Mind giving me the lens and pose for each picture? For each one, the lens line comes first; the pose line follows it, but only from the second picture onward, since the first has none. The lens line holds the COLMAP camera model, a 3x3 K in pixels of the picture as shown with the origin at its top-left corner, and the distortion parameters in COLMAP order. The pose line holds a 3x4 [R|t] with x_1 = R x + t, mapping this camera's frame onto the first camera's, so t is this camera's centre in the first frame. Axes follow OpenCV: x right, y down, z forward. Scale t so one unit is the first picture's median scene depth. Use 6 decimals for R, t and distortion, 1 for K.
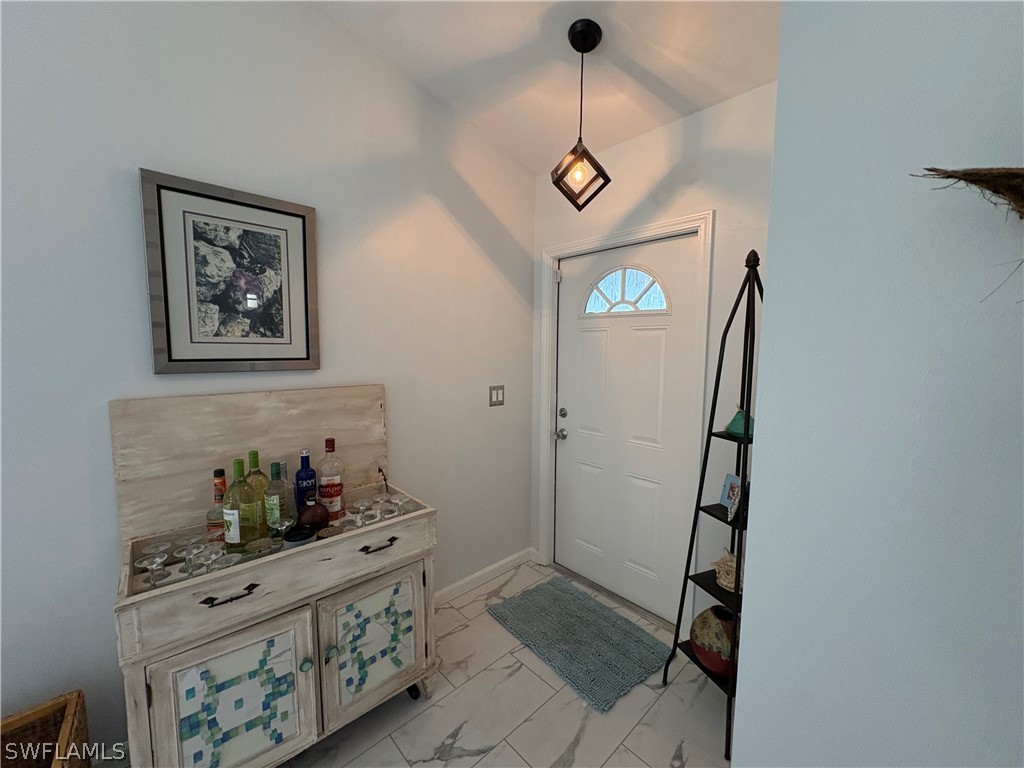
lens RADIAL K [[406.9, 0, 511.3], [0, 406.9, 386.5], [0, 0, 1]] dist [0.000143, 0.000195]
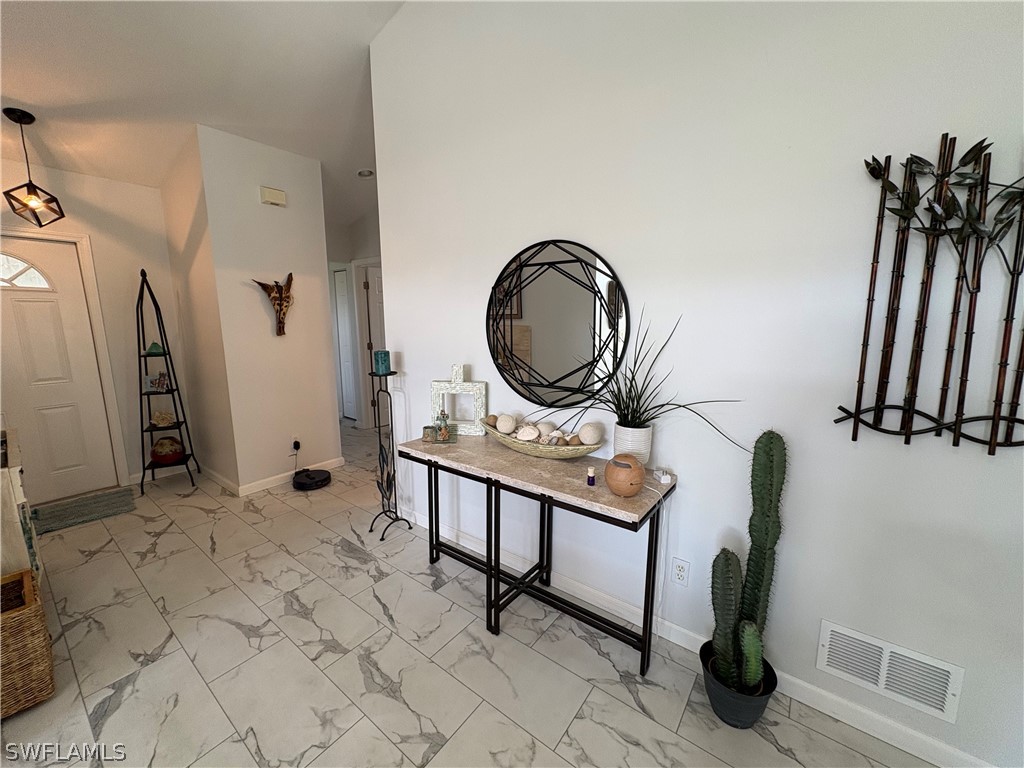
lens RADIAL K [[406.9, 0, 511.3], [0, 406.9, 386.5], [0, 0, 1]] dist [0.000143, 0.000195]
pose [[-0.166356, -0.166961, 0.971828, -1.687519], [0.100934, 0.977501, 0.185213, 0.068454], [-0.980886, 0.128901, -0.145761, -0.471124]]
